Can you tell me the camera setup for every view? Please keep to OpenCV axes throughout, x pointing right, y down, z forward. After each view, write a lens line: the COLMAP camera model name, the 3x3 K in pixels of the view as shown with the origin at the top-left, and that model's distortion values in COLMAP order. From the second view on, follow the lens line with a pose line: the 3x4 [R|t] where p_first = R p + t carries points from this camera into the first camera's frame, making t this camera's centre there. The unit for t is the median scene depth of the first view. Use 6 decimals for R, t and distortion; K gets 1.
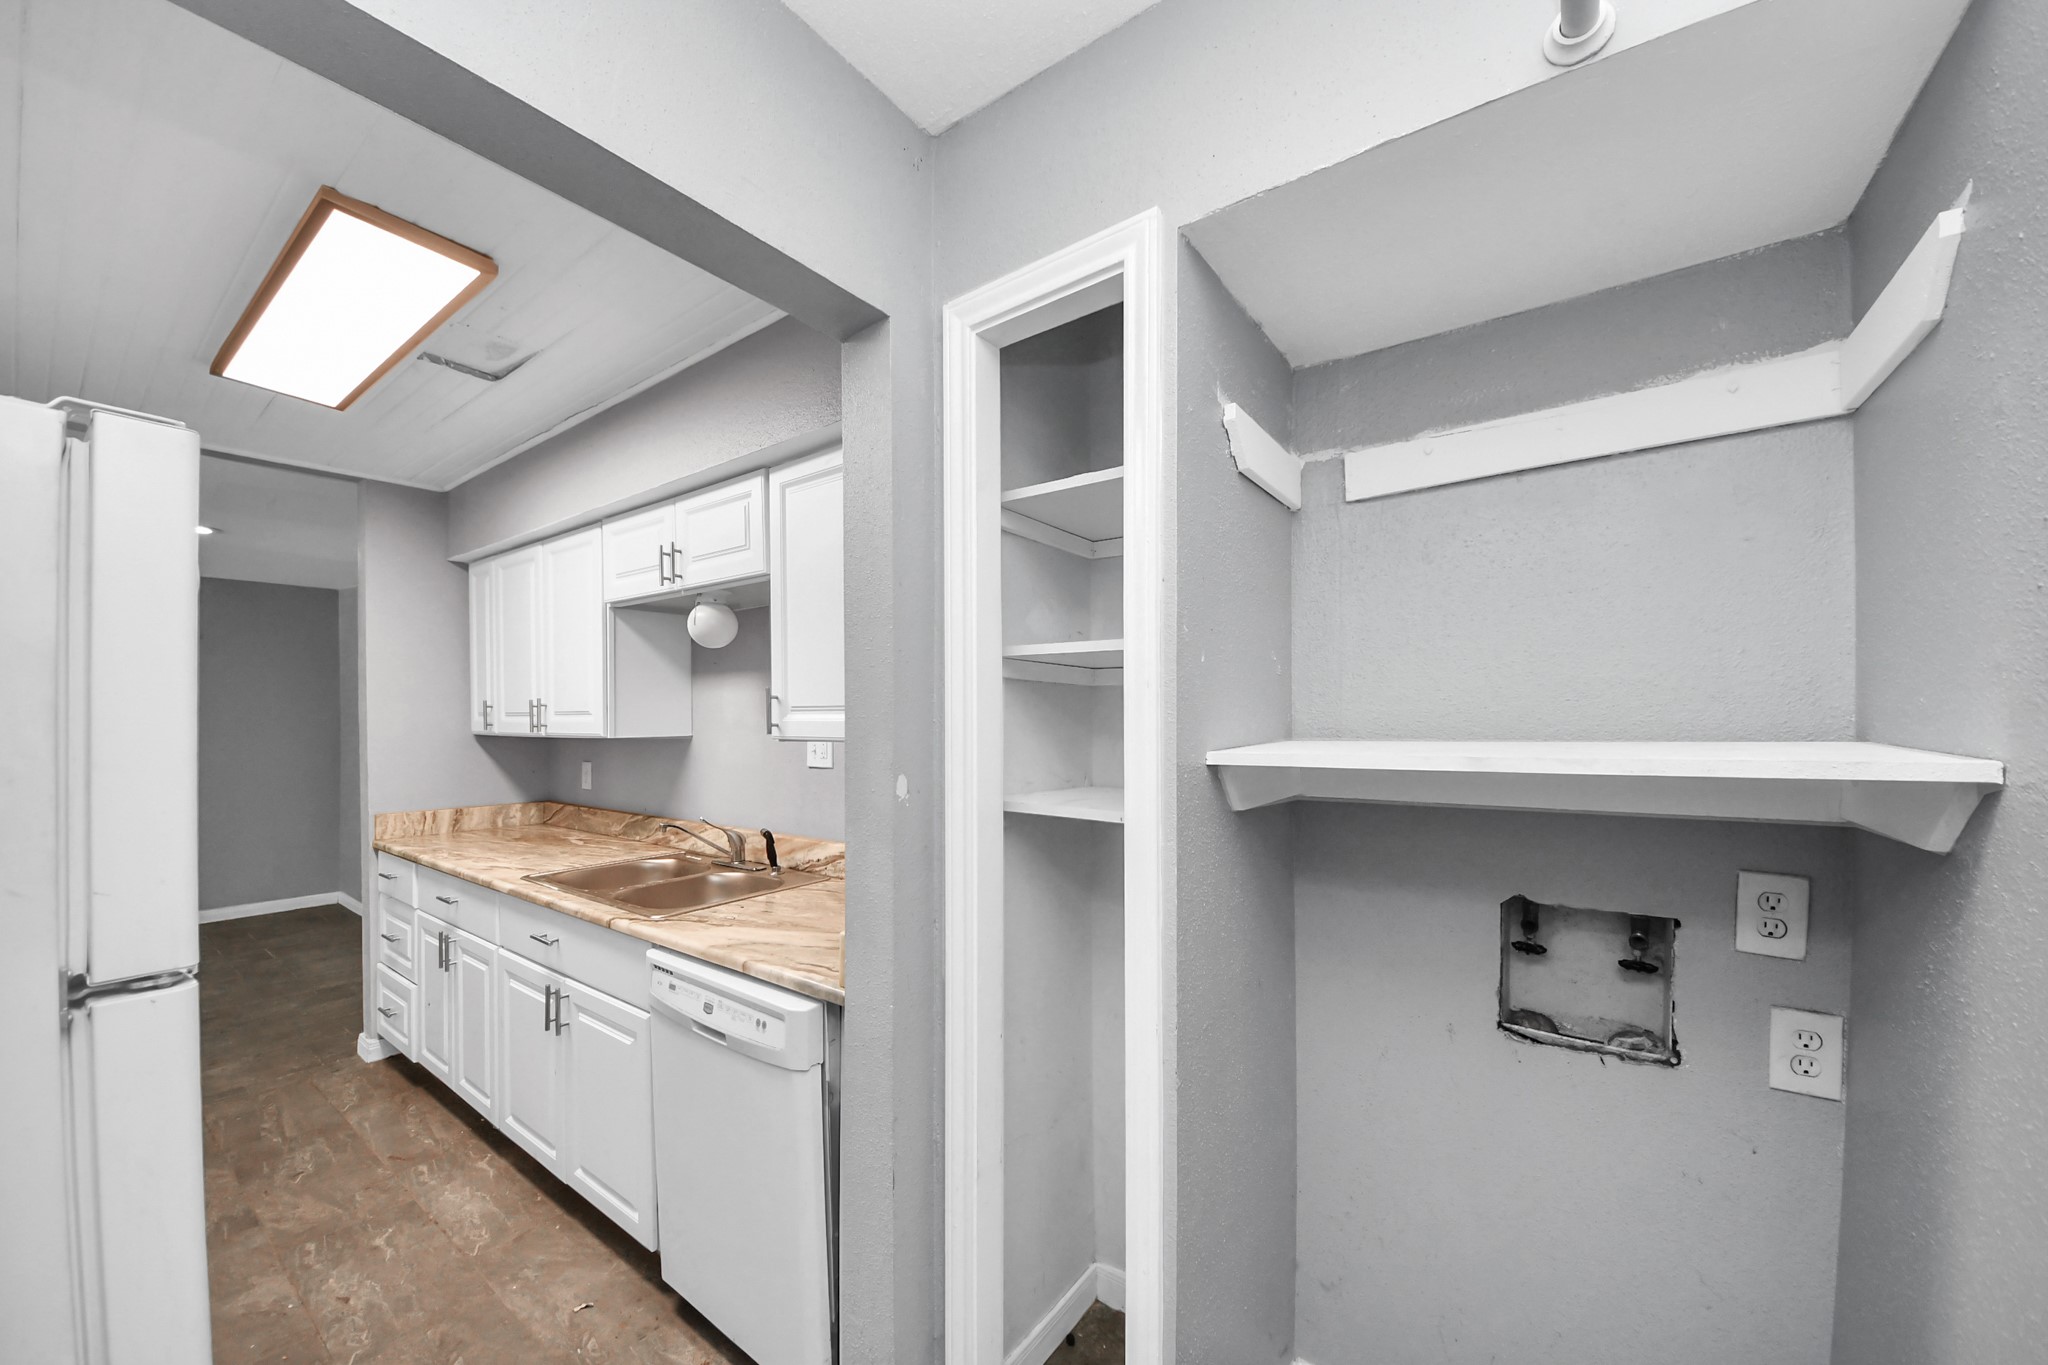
lens RADIAL K [[725.5, 0, 1021.1], [0, 725.5, 683.1], [0, 0, 1]] dist [0.026755, -0.017383]
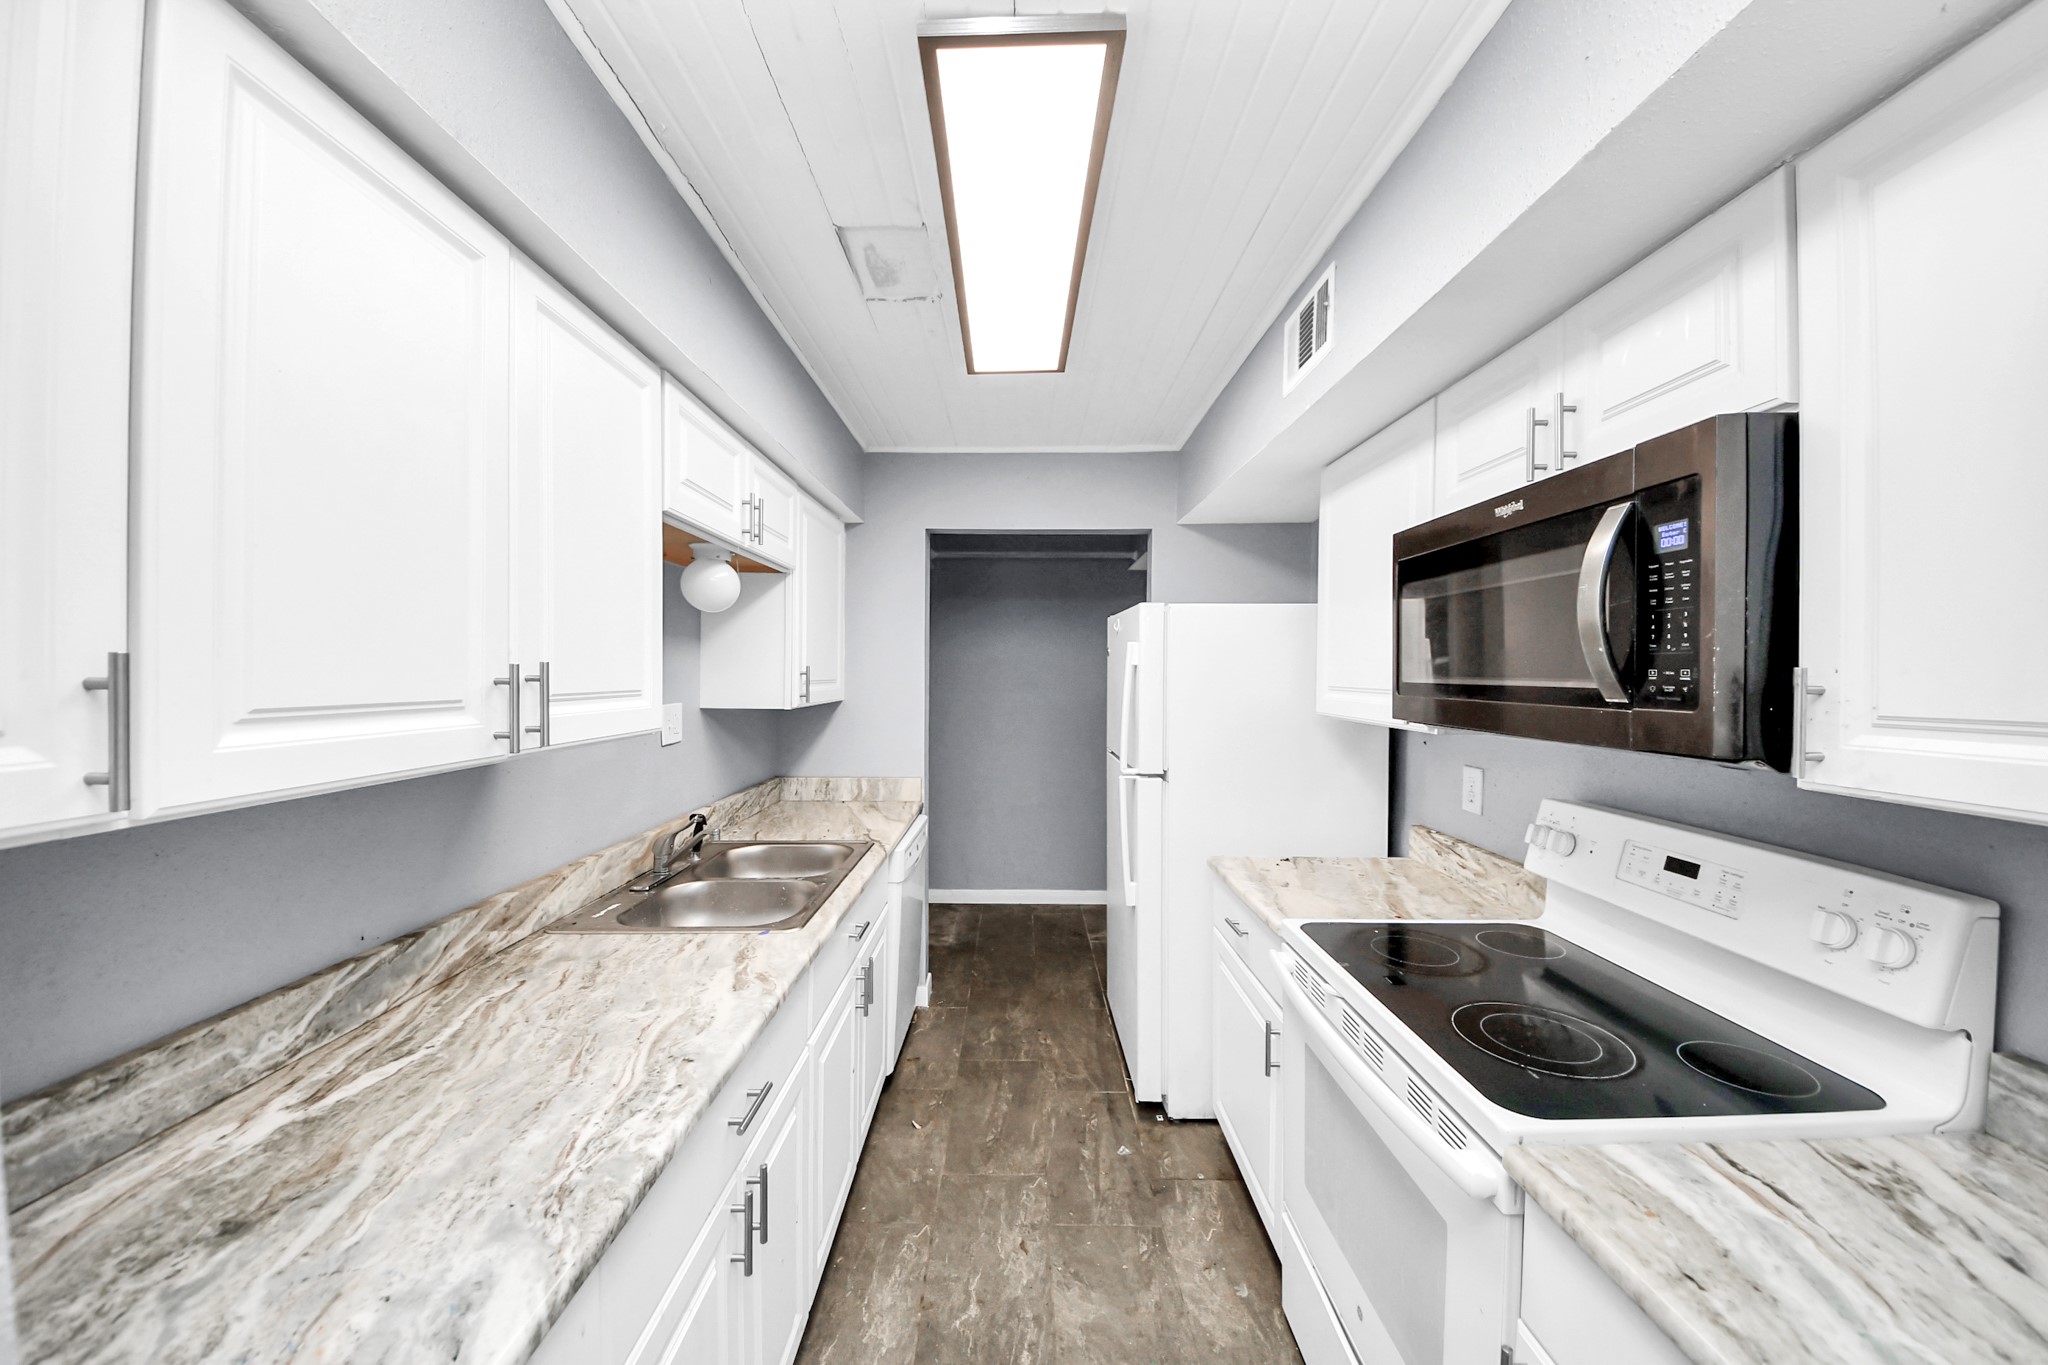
lens RADIAL K [[749.0, 0, 972.4], [0, 749.0, 680.7], [0, 0, 1]] dist [0.026056, -0.014725]
pose [[-0.523043, -0.005361, 0.852290, -1.681381], [-0.027791, 0.999556, -0.010768, 0.048144], [-0.851853, -0.029318, -0.522960, 1.528973]]
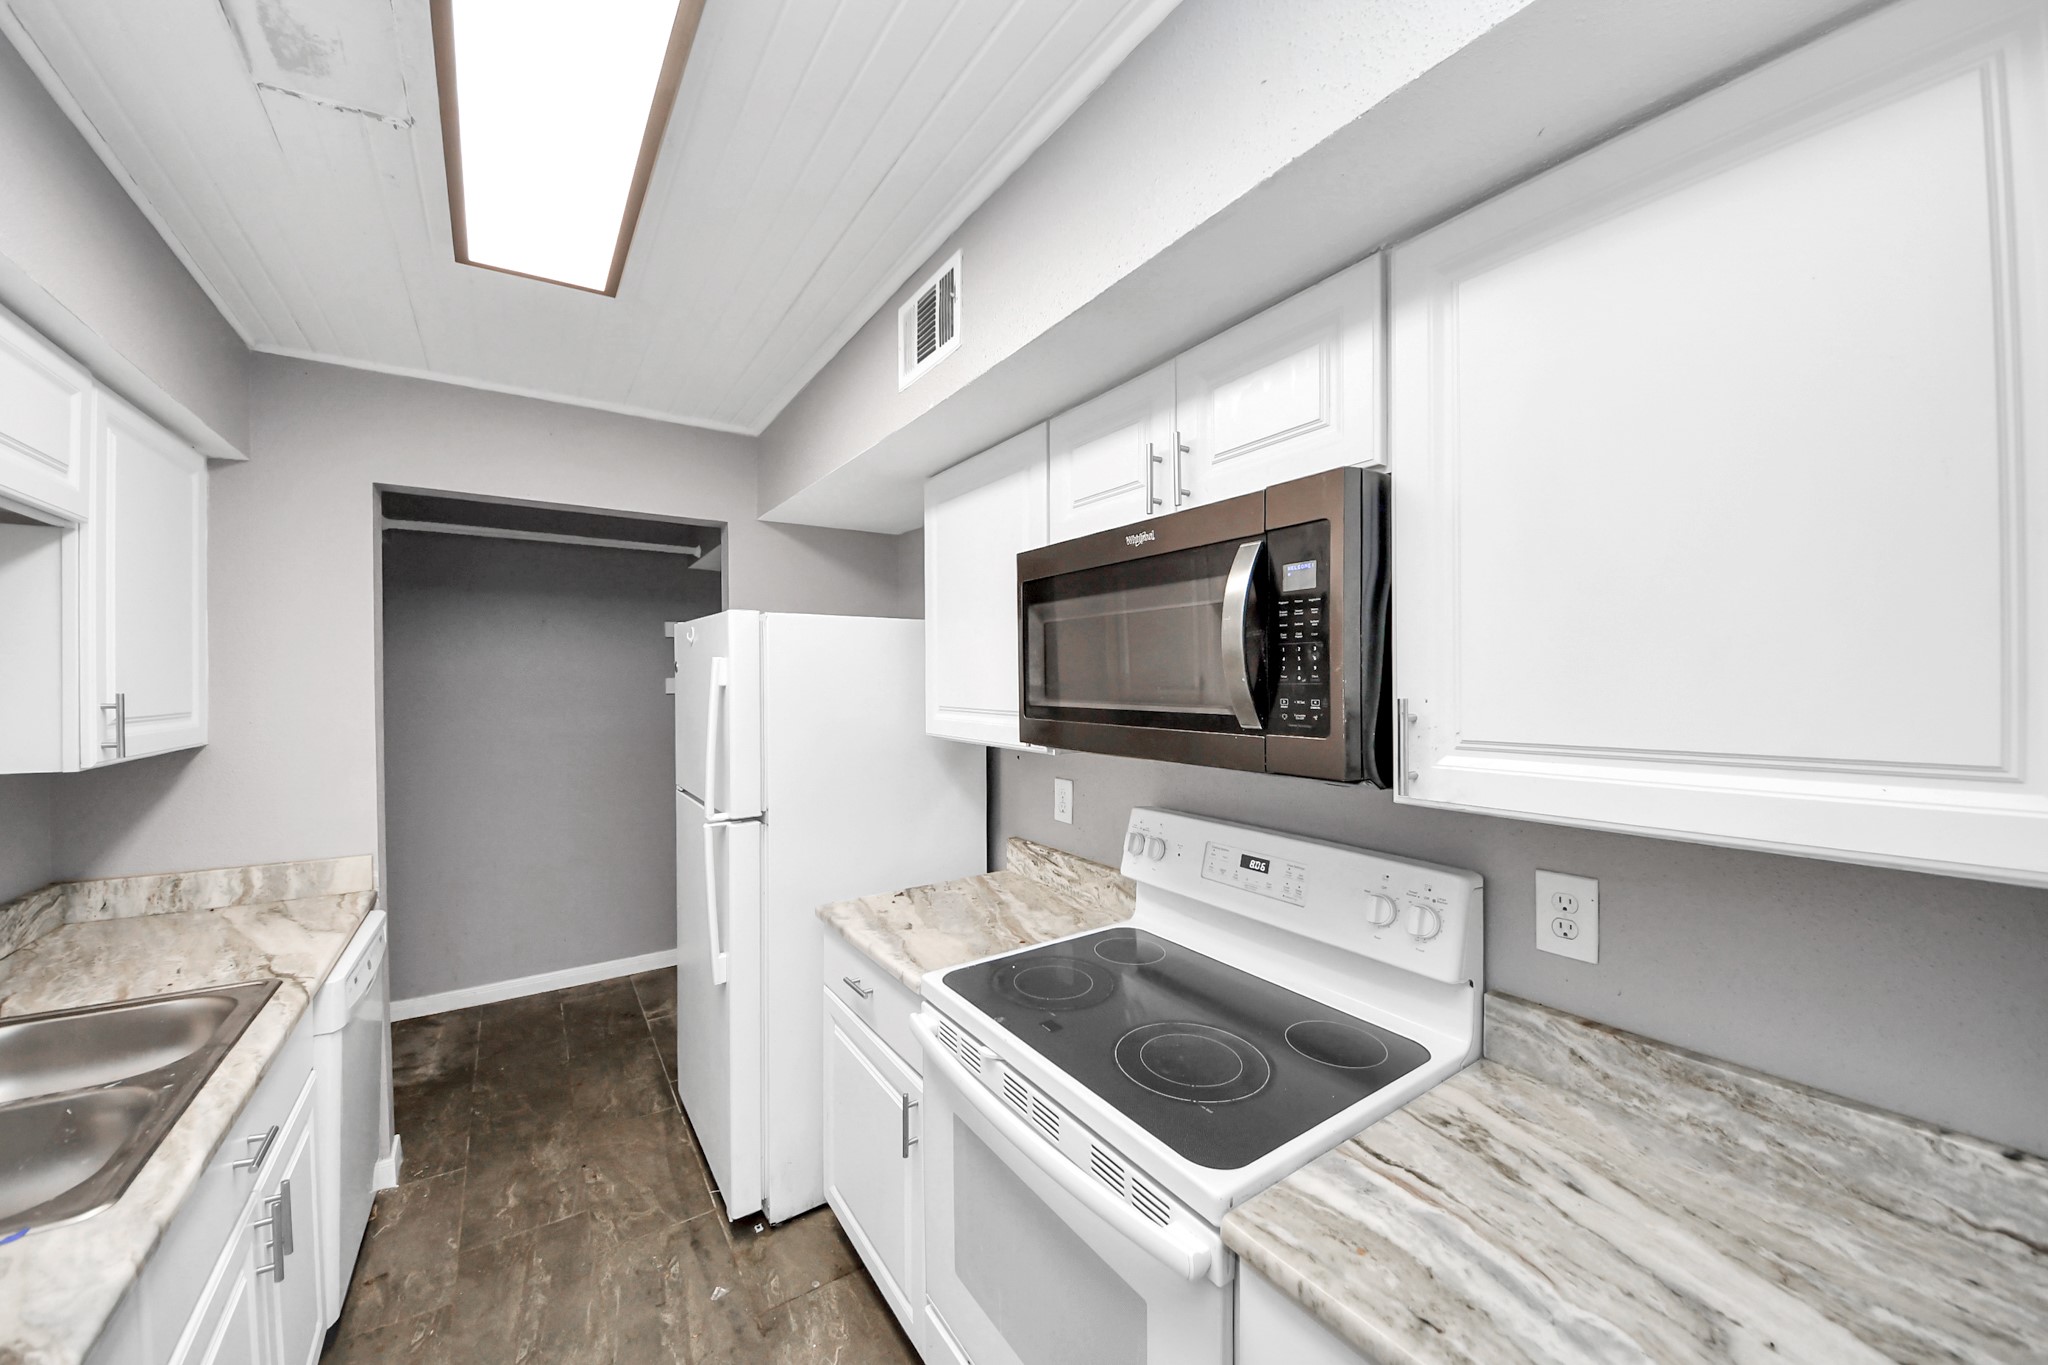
lens RADIAL K [[752.3, 0, 1014.4], [0, 752.3, 685.0], [0, 0, 1]] dist [0.029393, -0.021191]
pose [[-0.929560, 0.009945, 0.368538, -1.513887], [0.002048, 0.999760, -0.021814, 0.025118], [-0.368666, -0.019523, -0.929357, 1.454692]]
